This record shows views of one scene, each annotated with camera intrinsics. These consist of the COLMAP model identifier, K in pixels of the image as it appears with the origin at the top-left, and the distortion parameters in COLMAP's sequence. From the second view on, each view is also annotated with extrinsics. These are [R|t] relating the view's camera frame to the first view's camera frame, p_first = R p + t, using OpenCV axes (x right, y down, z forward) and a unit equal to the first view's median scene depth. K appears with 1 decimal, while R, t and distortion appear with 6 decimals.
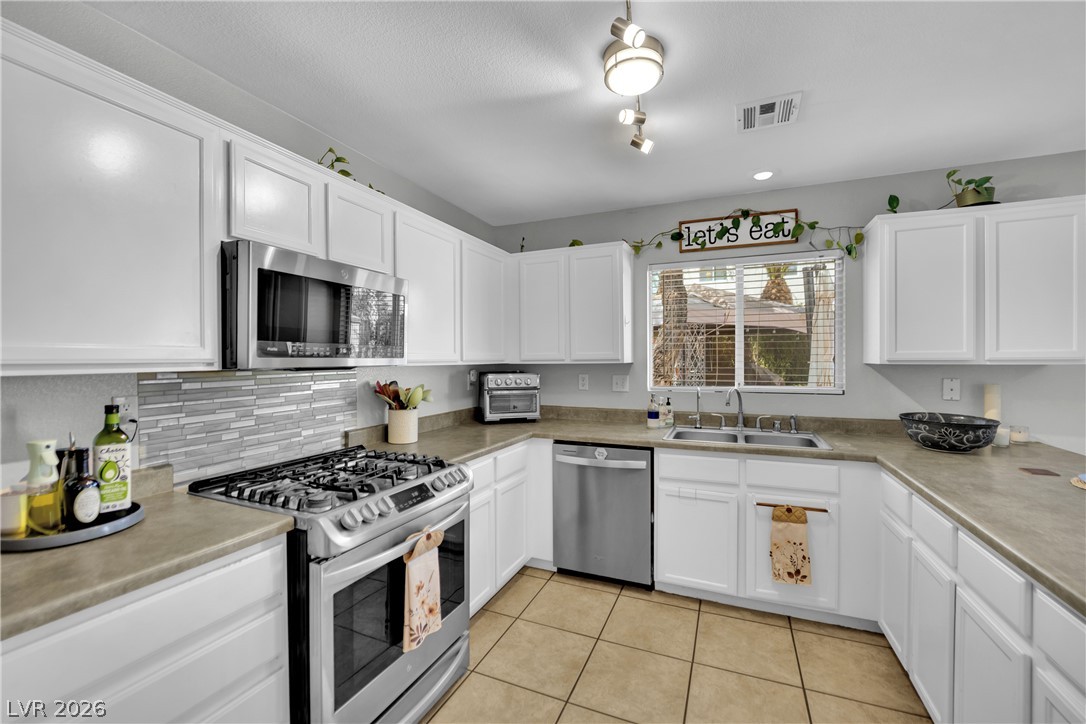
lens RADIAL K [[444.5, 0, 546.0], [0, 444.5, 358.6], [0, 0, 1]] dist [-0.021520, 0.000545]
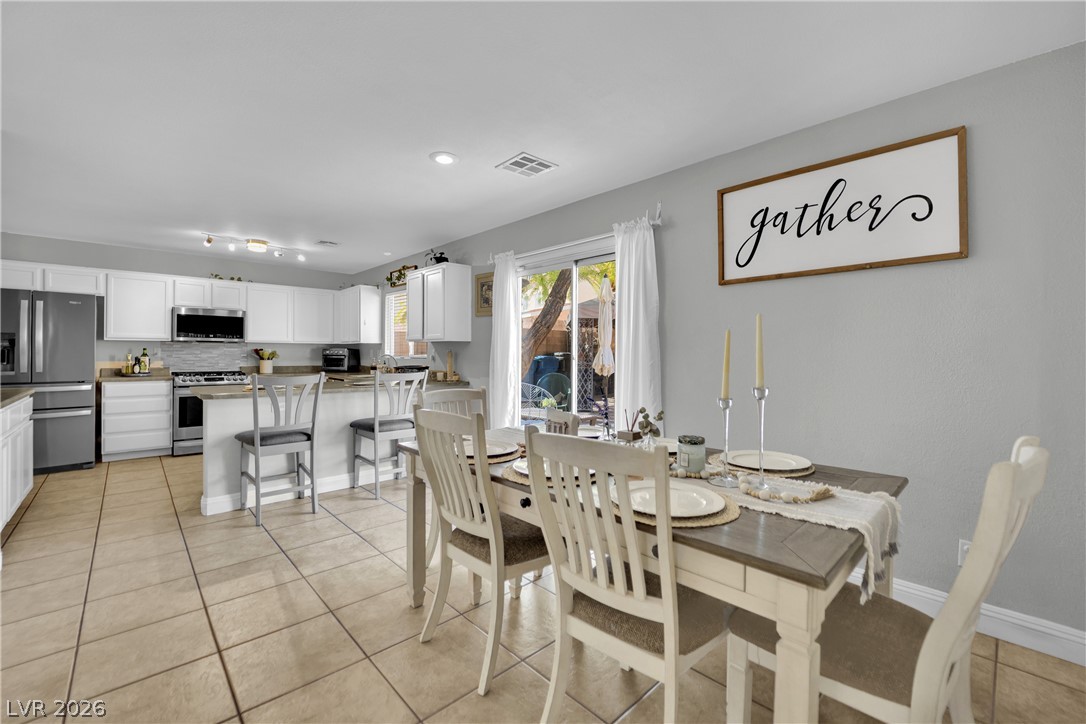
lens RADIAL K [[465.1, 0, 551.9], [0, 465.1, 348.4], [0, 0, 1]] dist [-0.017265, -0.001877]
pose [[0.917715, 0.001984, -0.397235, 1.941593], [-0.007140, 0.999908, -0.011503, 0.057499], [0.397175, 0.013392, 0.917645, -0.670376]]
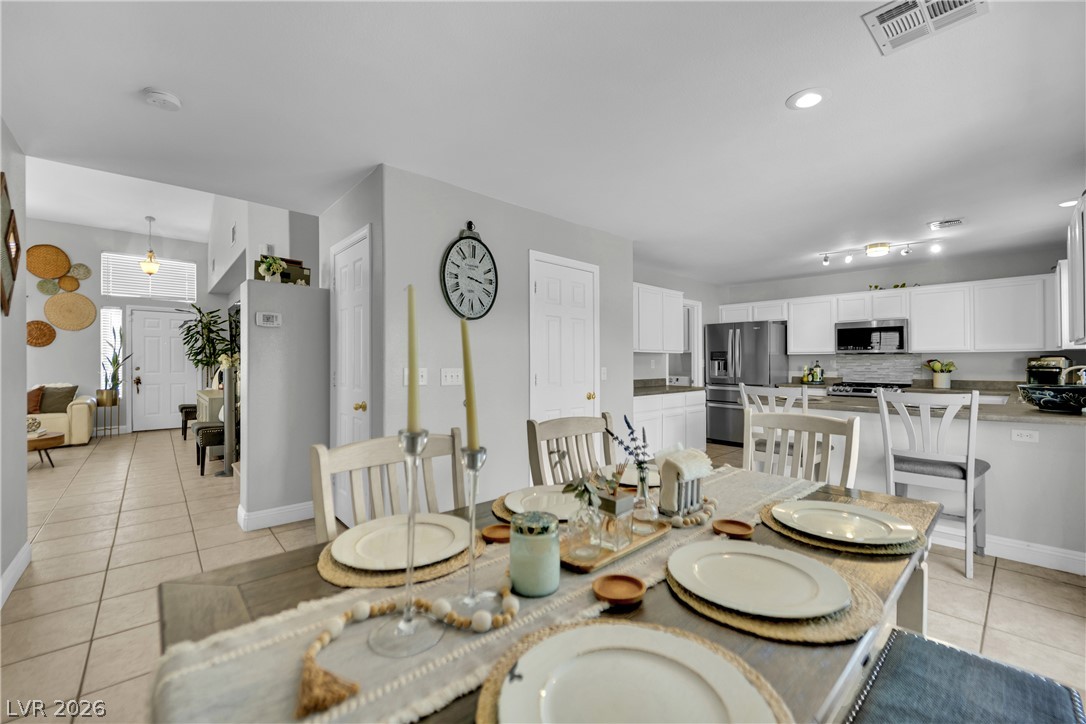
lens RADIAL K [[444.5, 0, 536.7], [0, 444.5, 364.1], [0, 0, 1]] dist [-0.021520, 0.000545]
pose [[-0.431693, 0.003848, -0.902012, 2.158280], [-0.001889, 0.999985, 0.005170, 0.055623], [0.902019, 0.003936, -0.431679, 0.122509]]
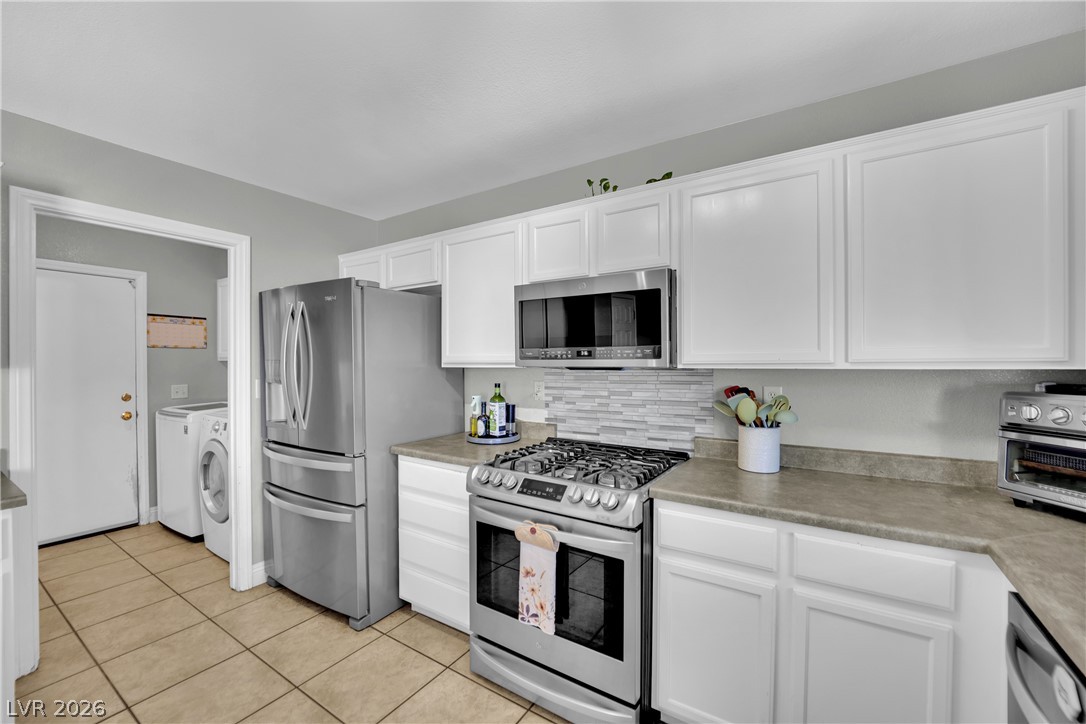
lens RADIAL K [[444.5, 0, 536.4], [0, 444.5, 364.5], [0, 0, 1]] dist [-0.021520, 0.000545]
pose [[-0.175756, 0.009018, -0.984392, 0.428420], [0.000566, 0.999959, 0.009060, 0.000226], [0.984434, 0.001035, -0.175754, 0.670692]]
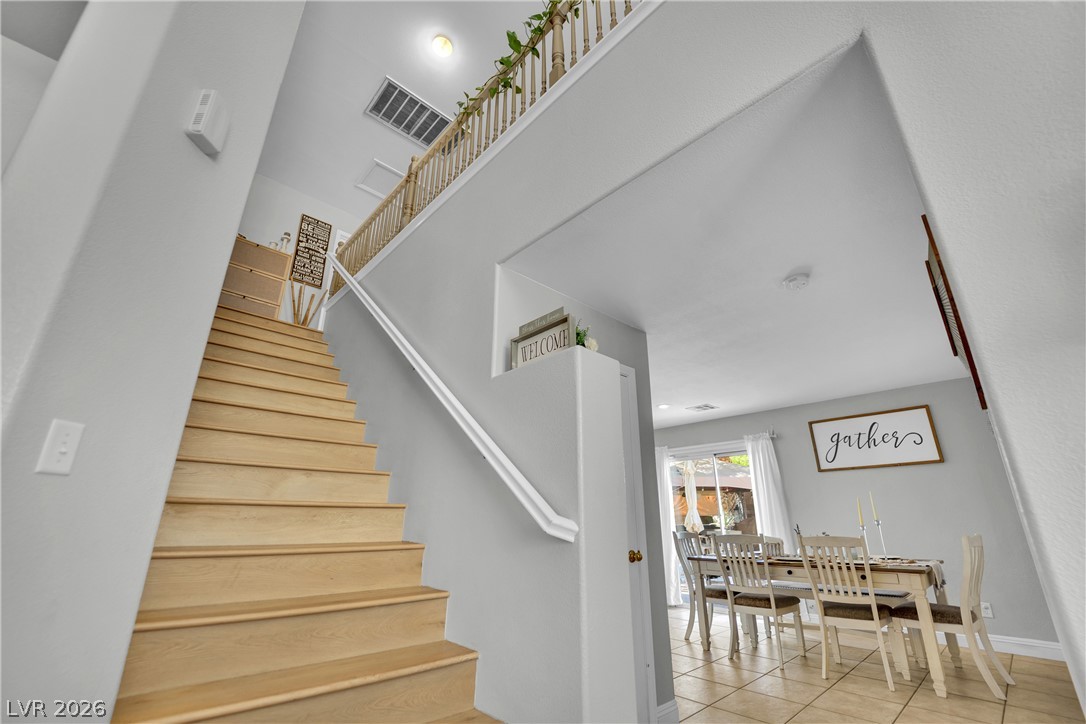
lens RADIAL K [[444.5, 0, 546.3], [0, 444.5, 360.7], [0, 0, 1]] dist [-0.021520, 0.000545]
pose [[0.910377, -0.137053, -0.390424, 1.612658], [-0.000028, 0.943532, -0.331281, 0.076809], [0.413780, 0.301602, 0.858966, -1.812060]]
